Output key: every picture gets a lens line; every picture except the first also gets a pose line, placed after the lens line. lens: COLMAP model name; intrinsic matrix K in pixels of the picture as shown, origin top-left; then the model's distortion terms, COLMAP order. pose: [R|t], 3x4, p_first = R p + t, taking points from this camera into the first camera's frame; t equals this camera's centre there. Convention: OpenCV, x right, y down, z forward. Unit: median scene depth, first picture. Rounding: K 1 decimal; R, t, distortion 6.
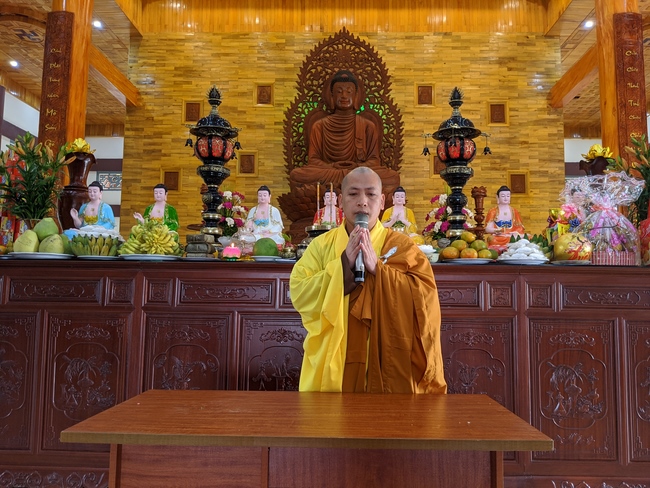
lens RADIAL K [[534.1, 0, 327.4], [0, 534.1, 247.7], [0, 0, 1]] dist [-0.030633, -0.004062]
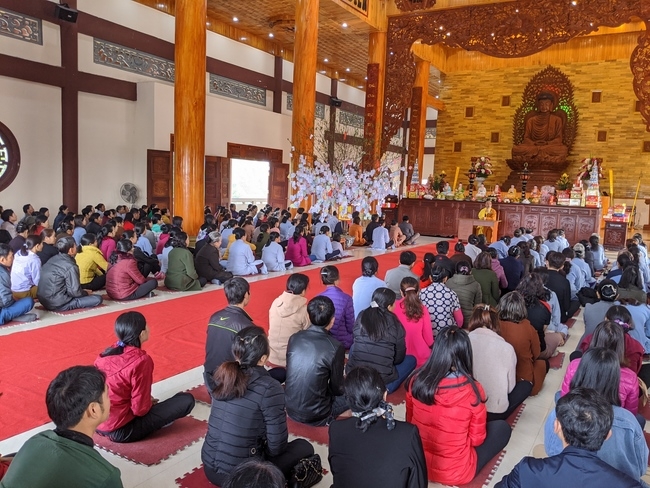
lens RADIAL K [[547.4, 0, 323.4], [0, 547.4, 244.0], [0, 0, 1]] dist [0.058472, -0.013029]
pose [[0.877819, 0.076054, -0.472916, 0.308580], [0.014449, 0.982660, 0.184851, -0.157256], [0.478775, -0.169099, 0.861499, -1.232249]]
